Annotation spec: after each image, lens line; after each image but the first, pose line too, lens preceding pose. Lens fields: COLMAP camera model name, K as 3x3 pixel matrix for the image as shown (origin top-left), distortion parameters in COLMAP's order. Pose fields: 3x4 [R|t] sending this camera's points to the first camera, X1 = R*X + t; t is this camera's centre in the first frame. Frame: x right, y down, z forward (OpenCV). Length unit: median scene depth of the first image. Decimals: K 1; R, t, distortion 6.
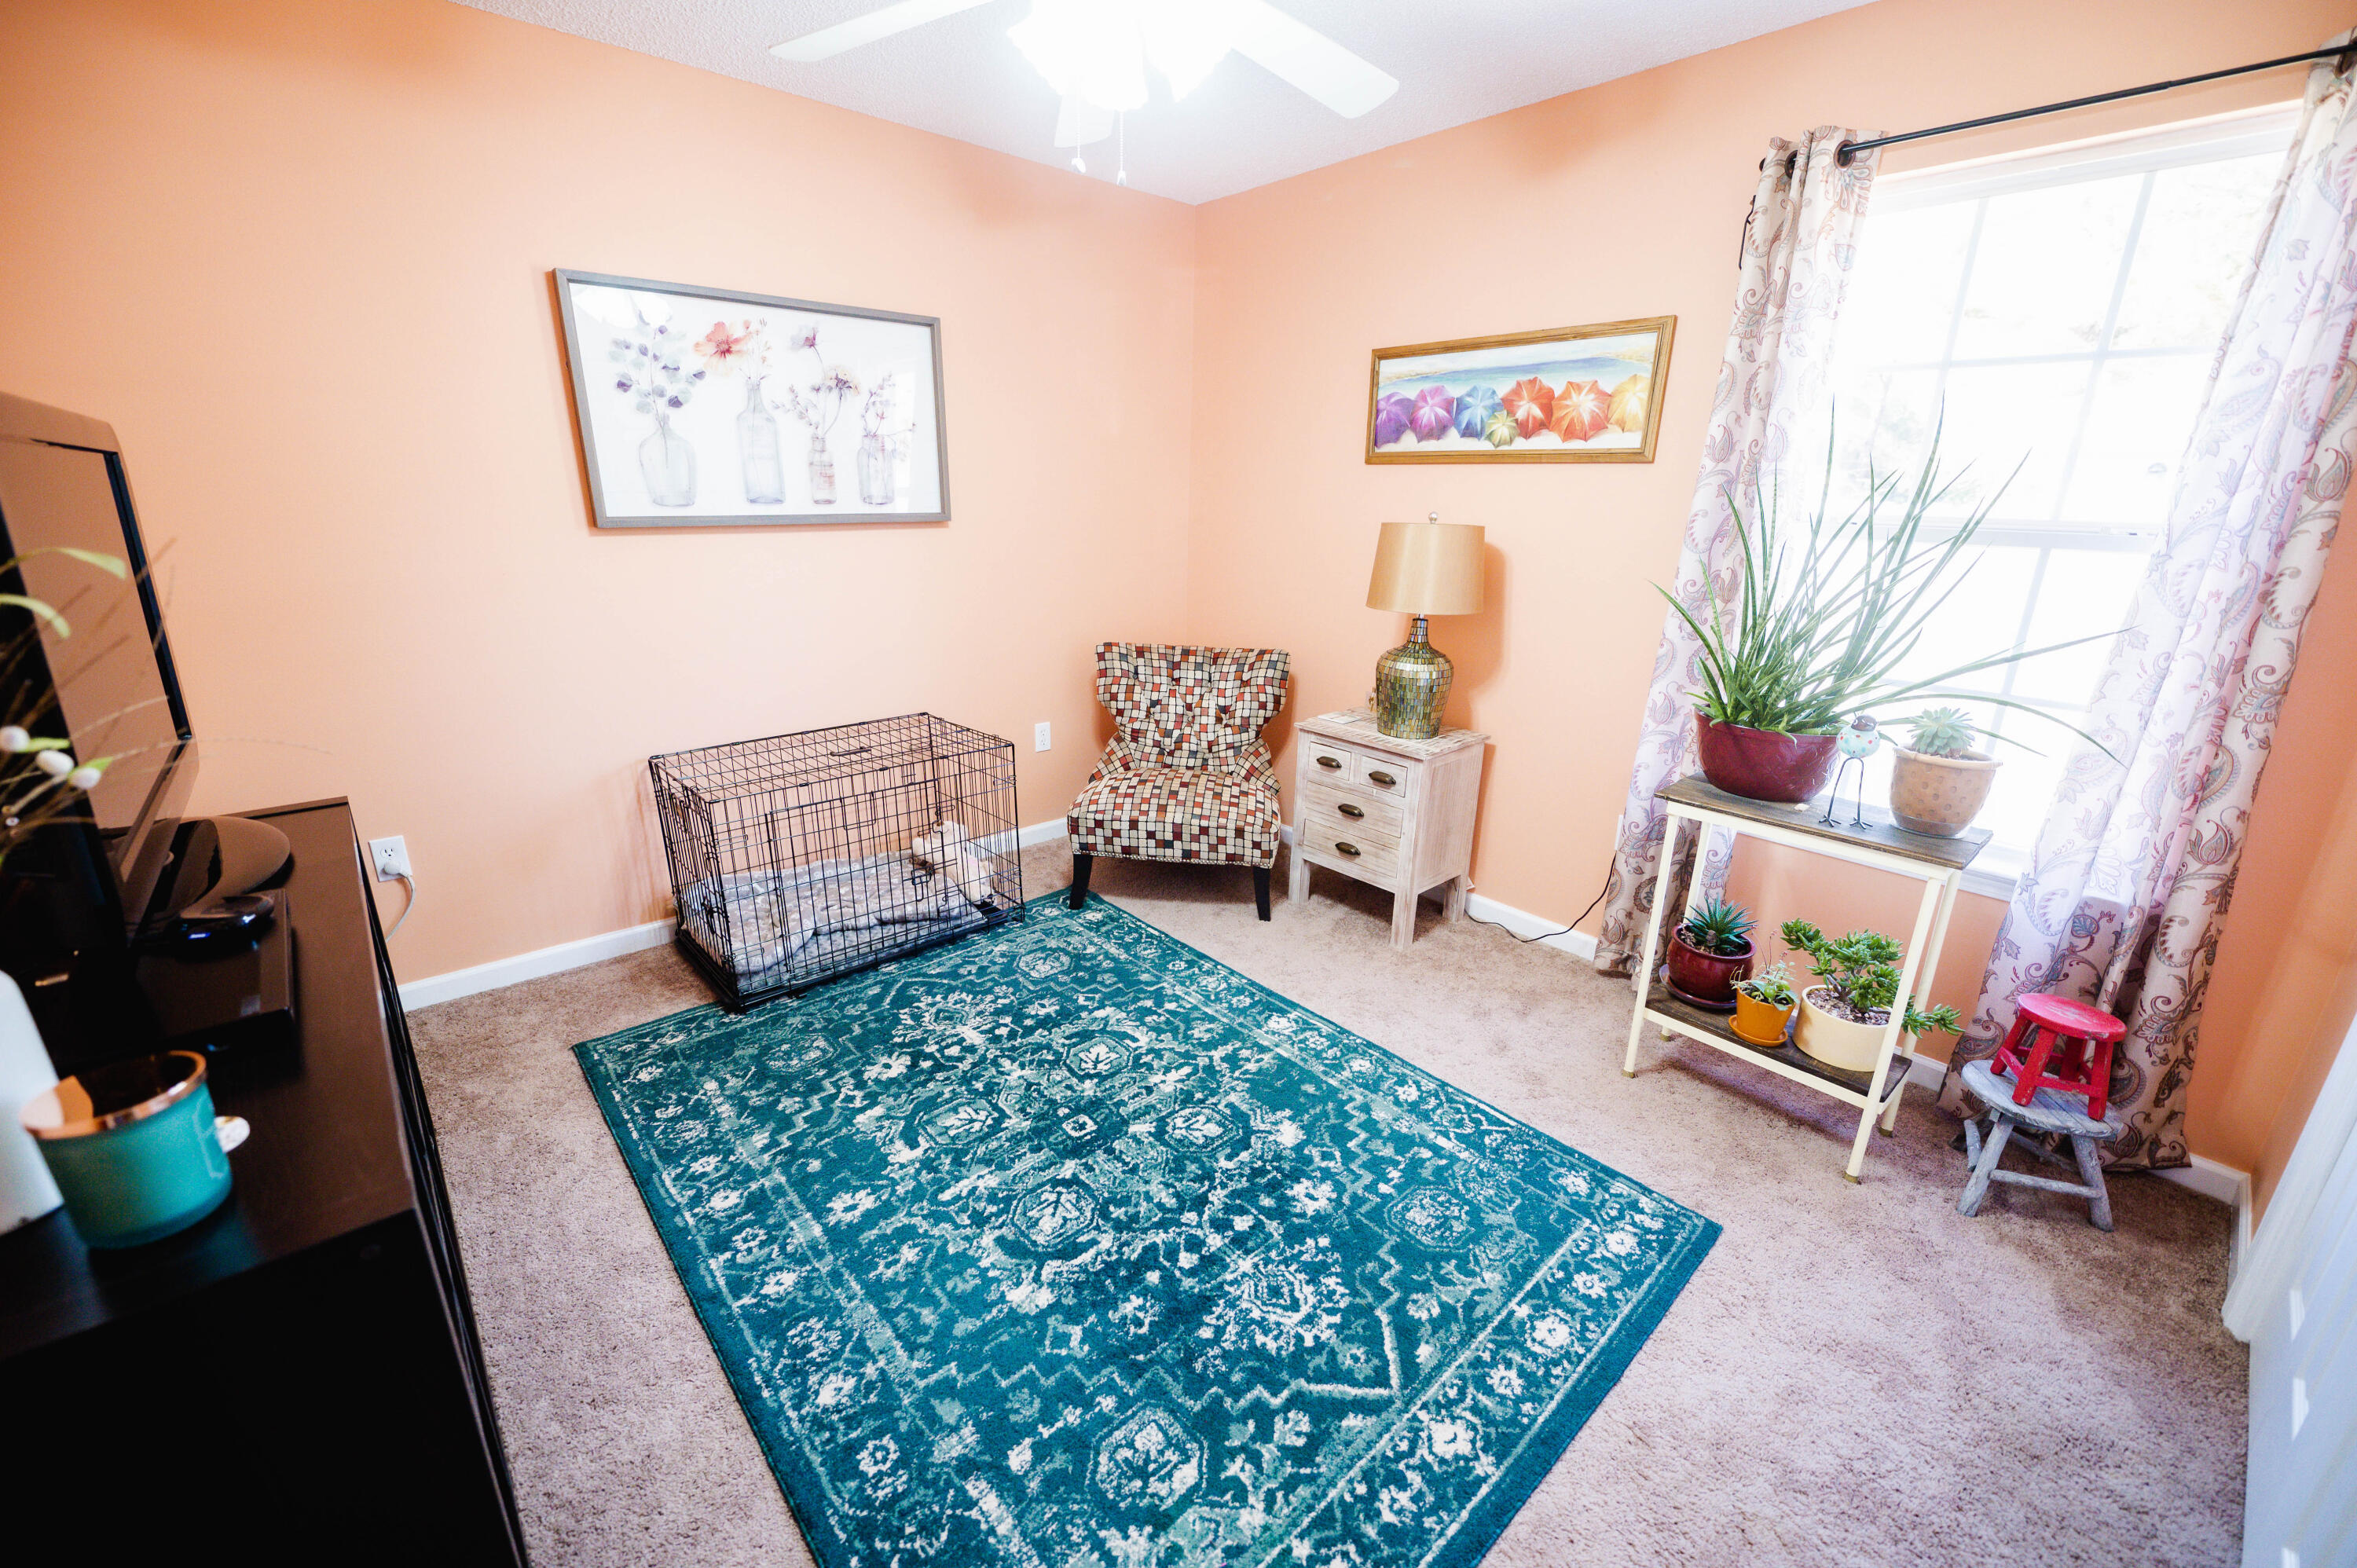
lens RADIAL K [[953.0, 0, 1178.4], [0, 953.0, 791.7], [0, 0, 1]] dist [-0.006445, -0.001229]
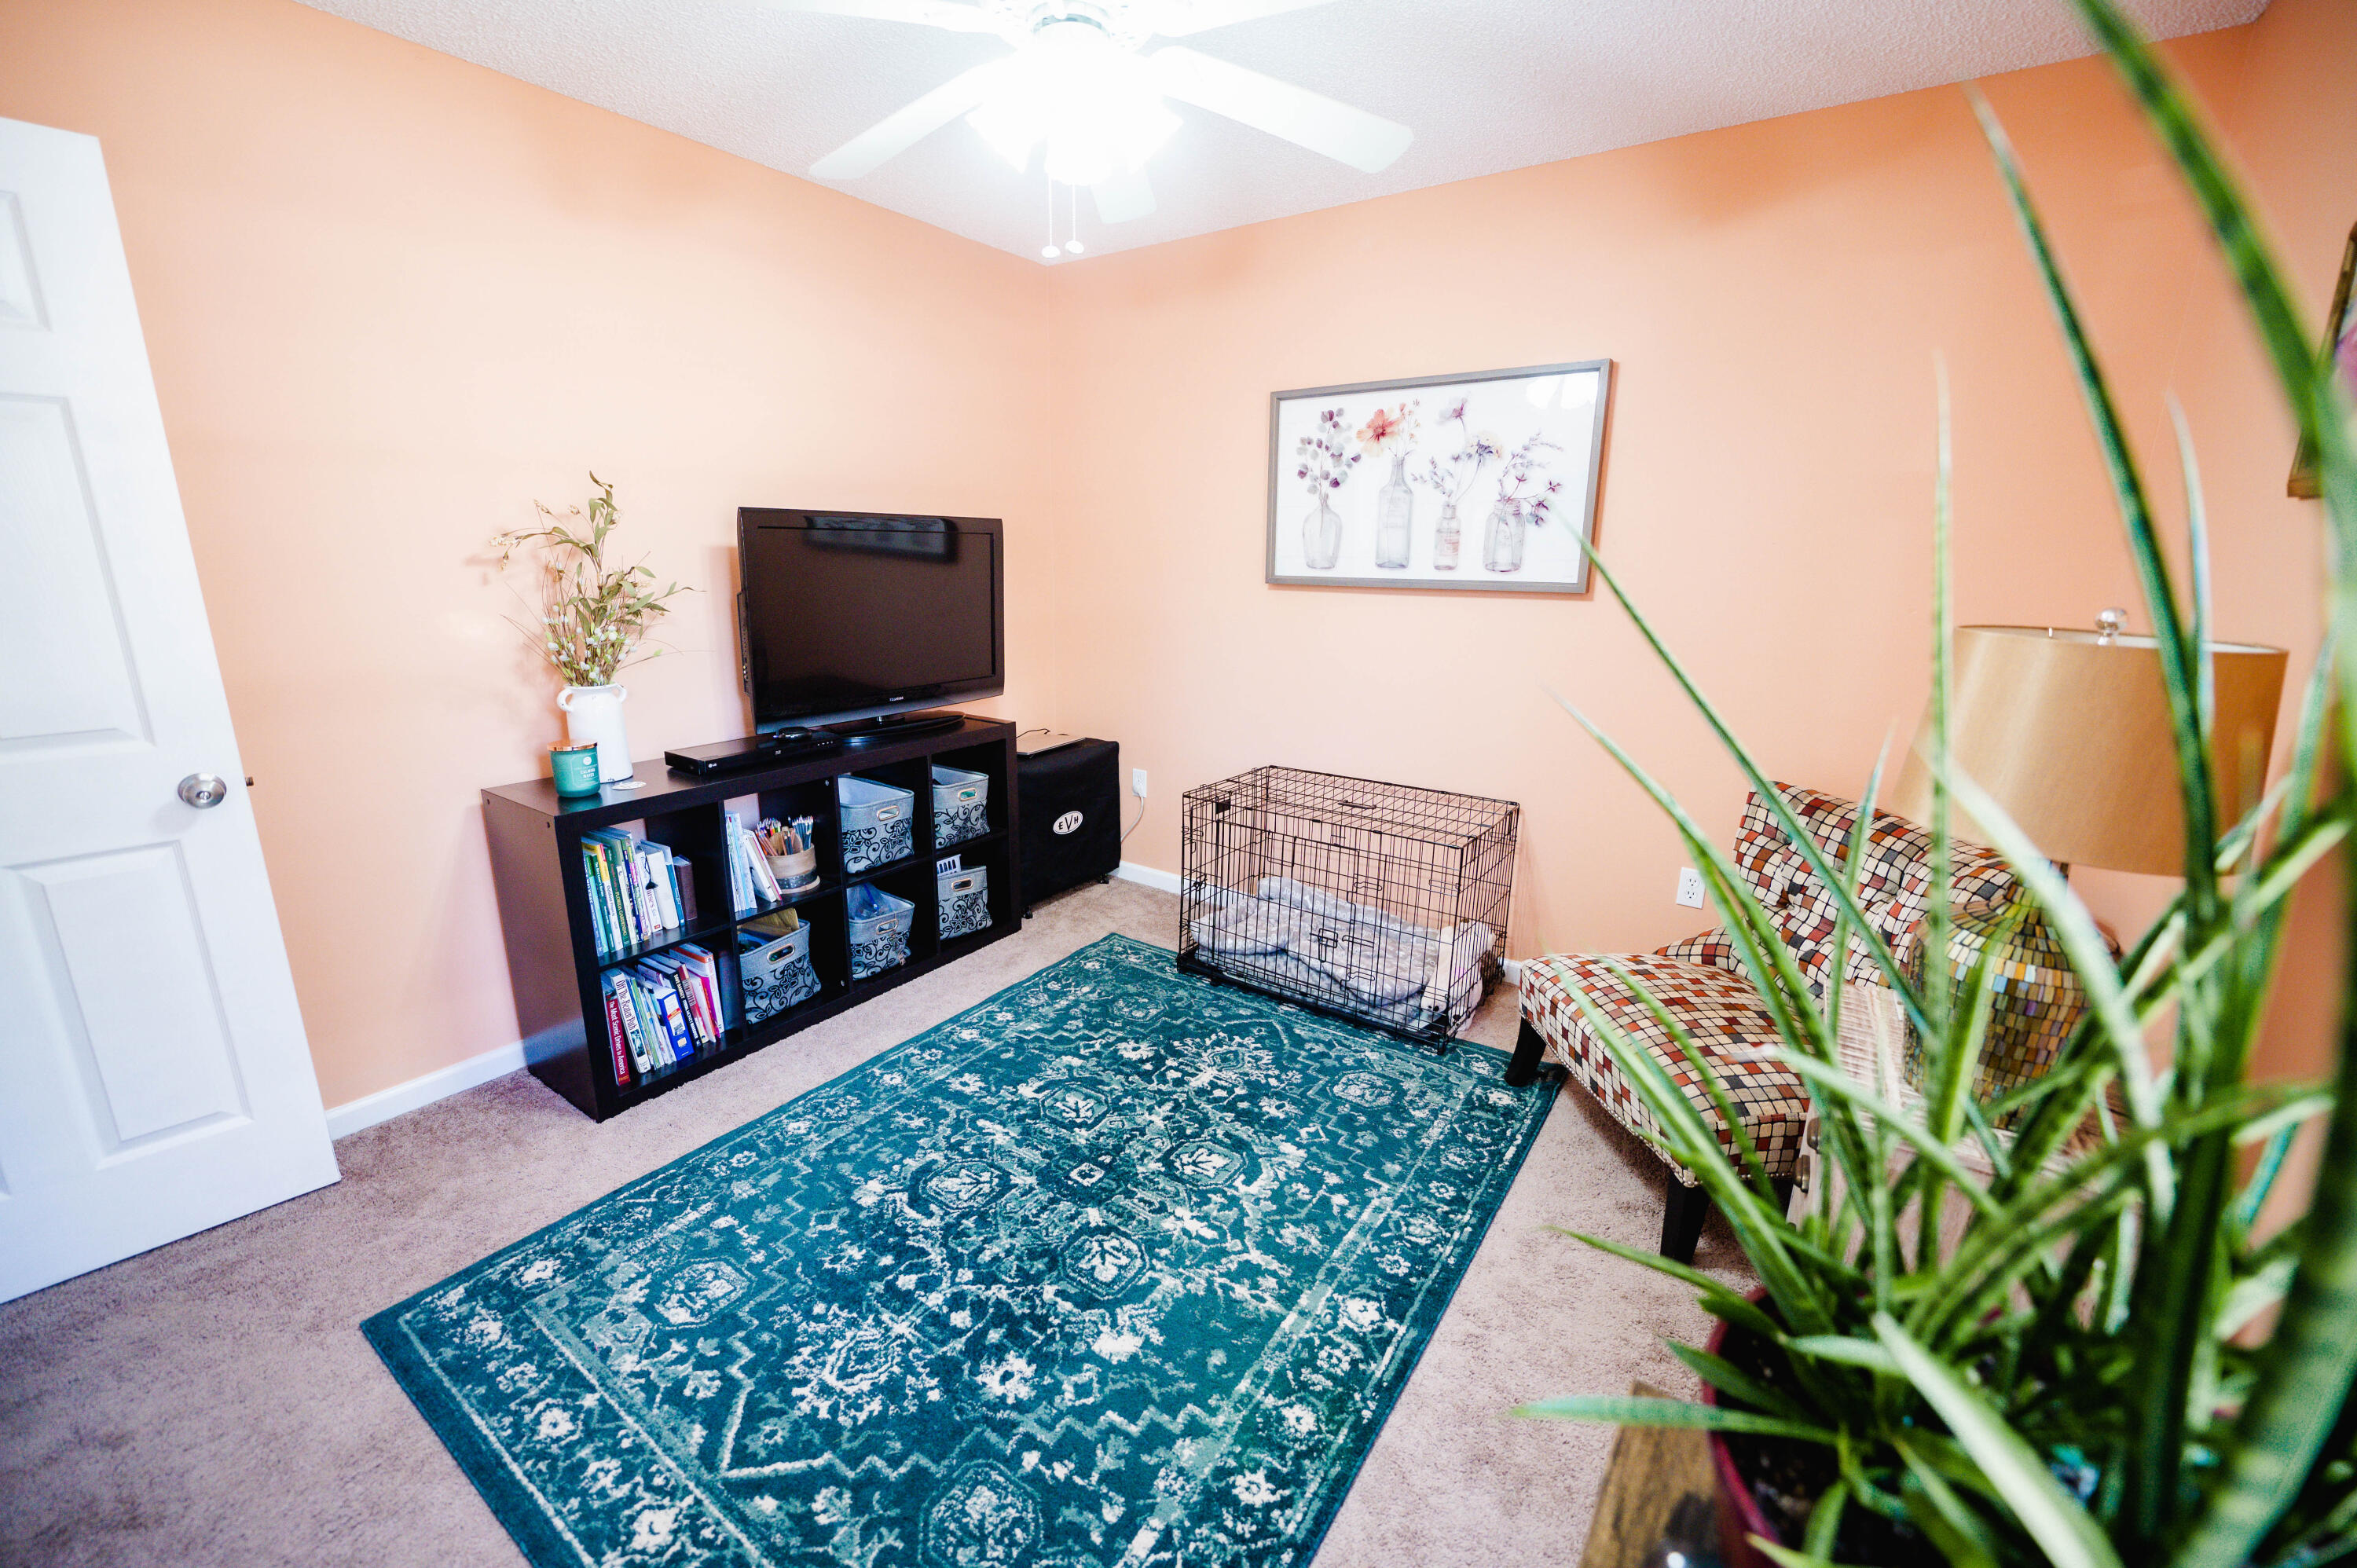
lens RADIAL K [[953.0, 0, 1180.0], [0, 953.0, 777.4], [0, 0, 1]] dist [-0.006445, -0.001229]
pose [[0.218281, 0.220125, -0.950736, 0.809341], [-0.303150, 0.941326, 0.148345, -0.228146], [0.927606, 0.255834, 0.272204, 0.743634]]
